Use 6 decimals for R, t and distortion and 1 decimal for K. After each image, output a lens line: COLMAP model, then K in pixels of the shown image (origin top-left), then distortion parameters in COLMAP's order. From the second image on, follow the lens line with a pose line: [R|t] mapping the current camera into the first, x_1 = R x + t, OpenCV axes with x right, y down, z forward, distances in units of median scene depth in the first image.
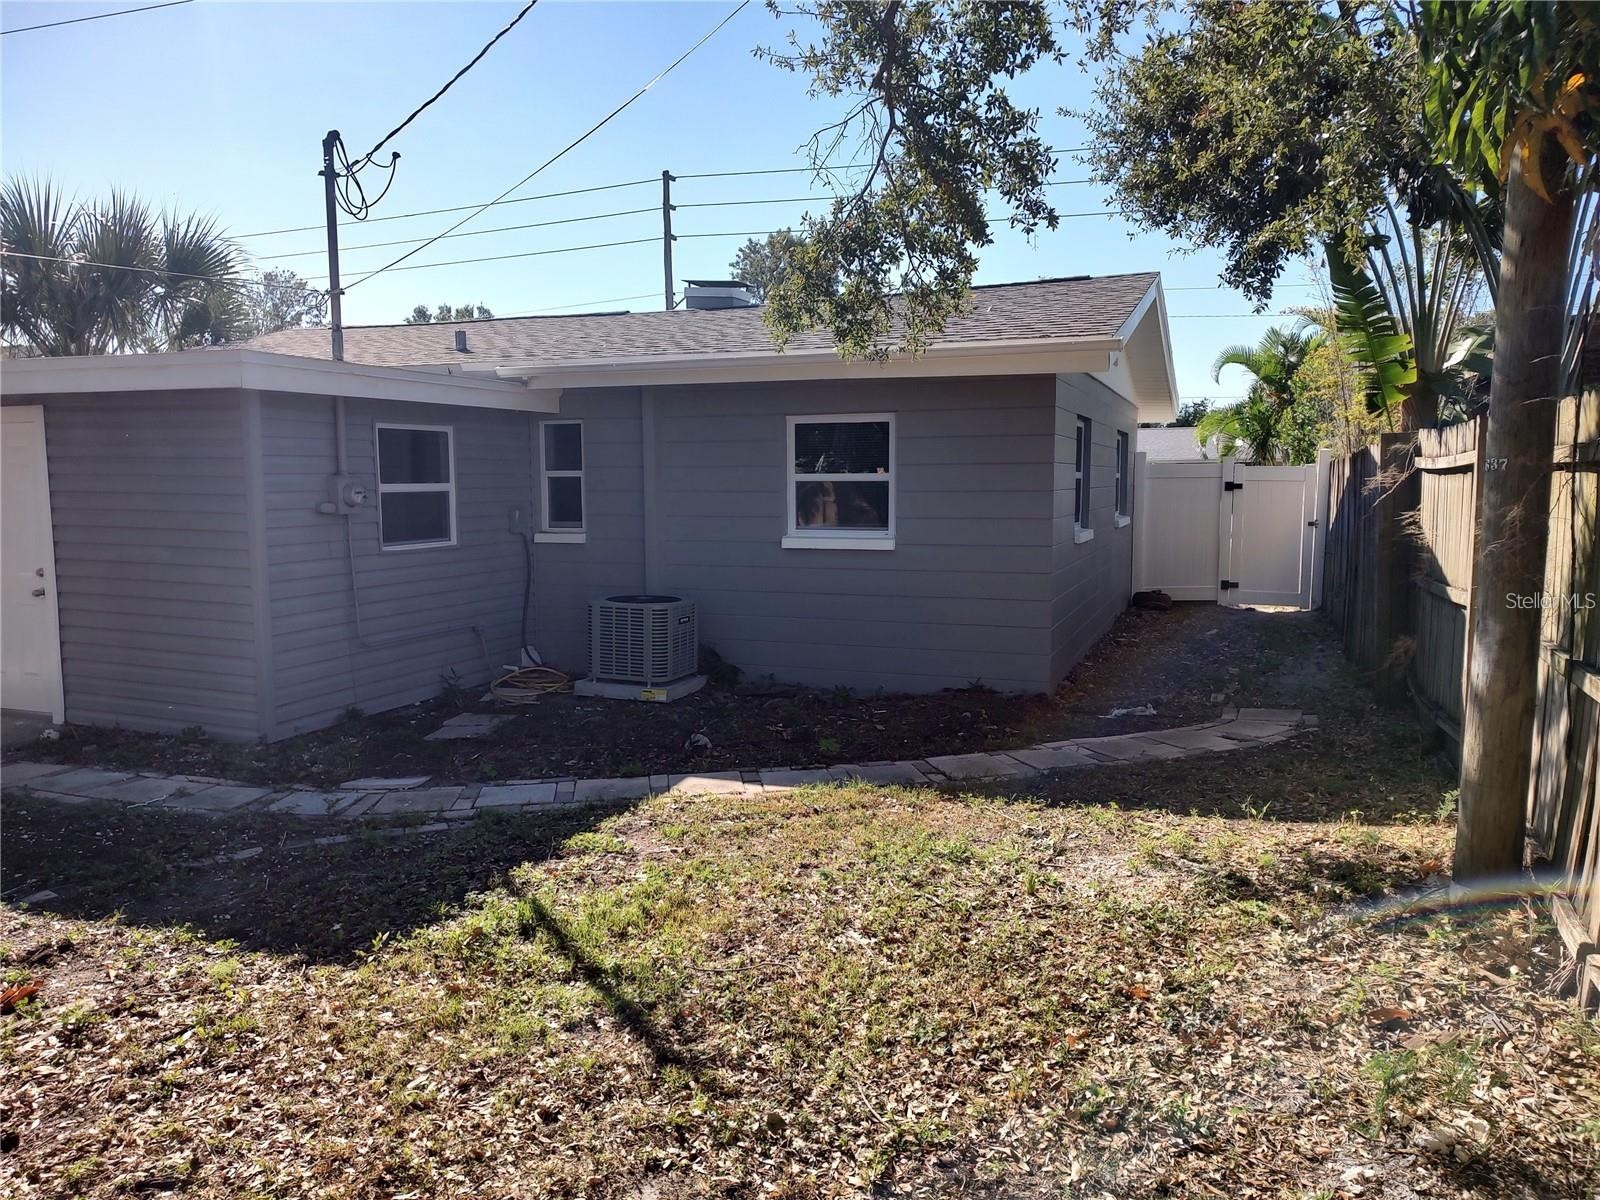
lens RADIAL K [[1153.9, 0, 799.4], [0, 1153.9, 596.8], [0, 0, 1]] dist [0.039641, -0.036620]
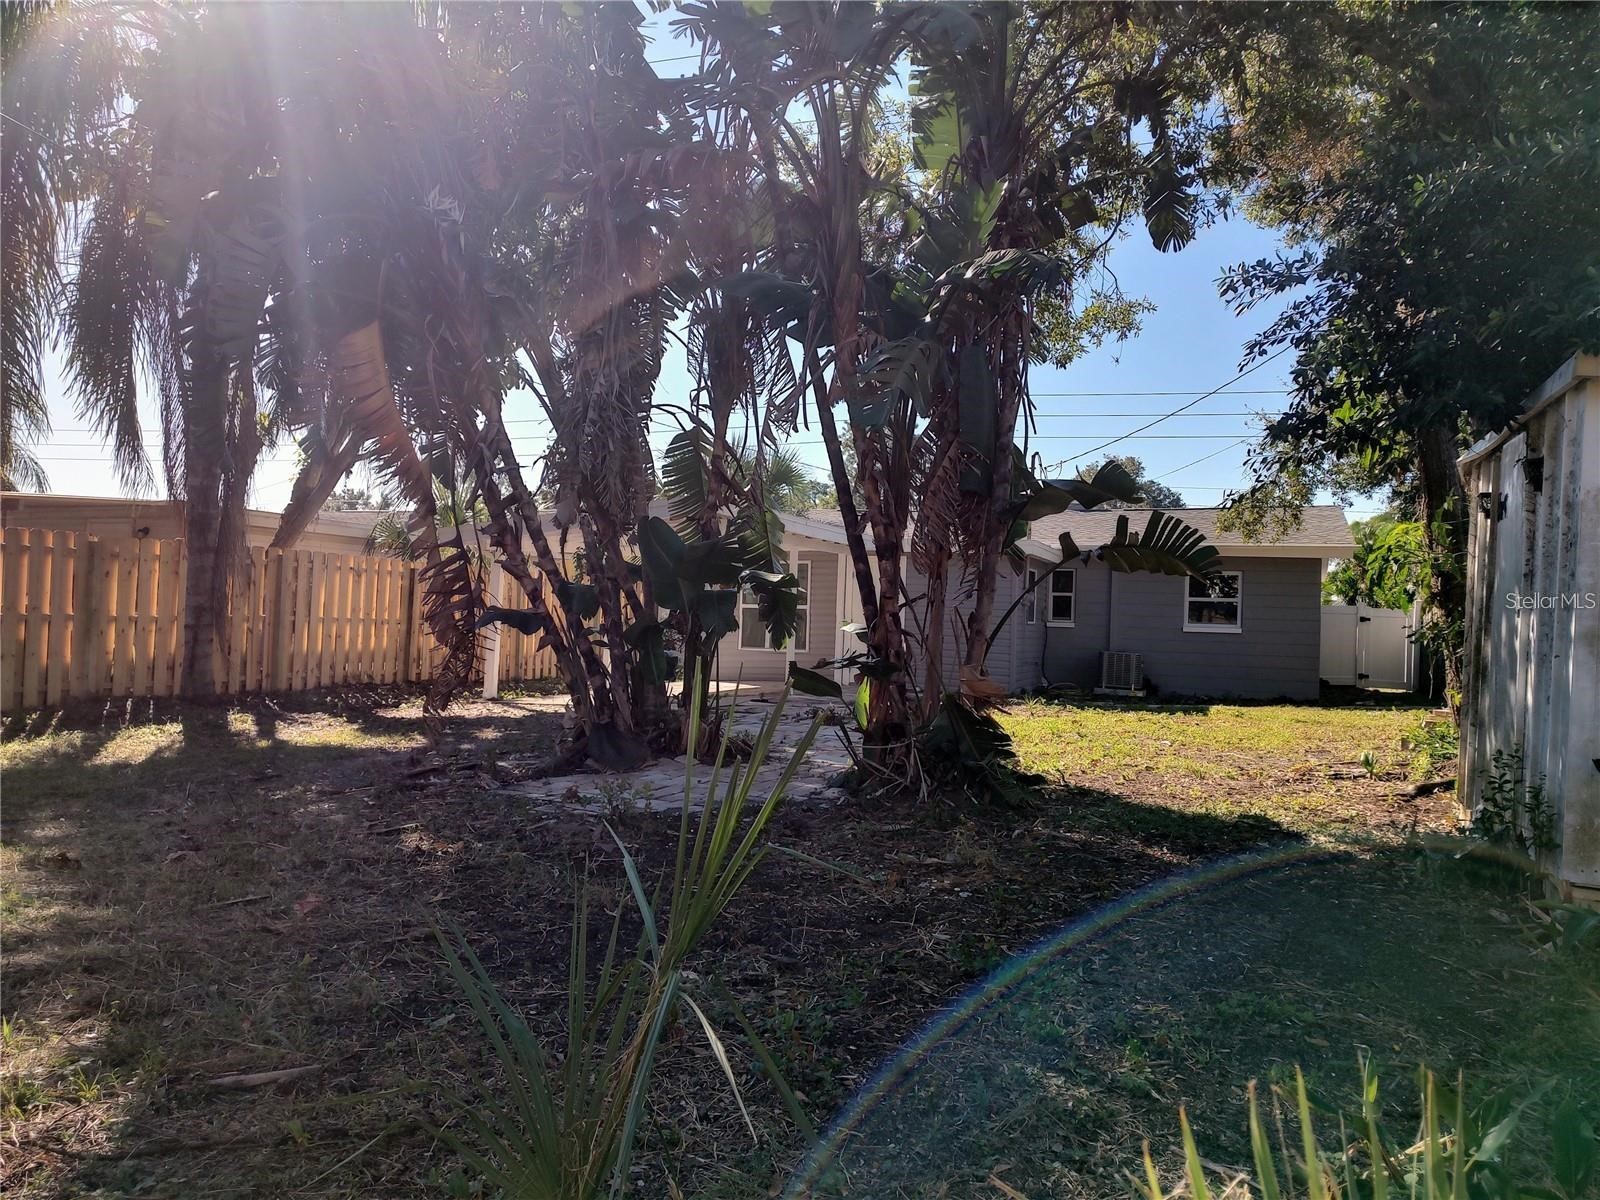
lens RADIAL K [[1153.9, 0, 801.2], [0, 1153.9, 602.0], [0, 0, 1]] dist [0.039641, -0.036620]
pose [[0.999153, 0.039829, -0.010313, -0.672943], [-0.040783, 0.991867, -0.120568, 0.183370], [0.005428, 0.120887, 0.992651, -1.096539]]
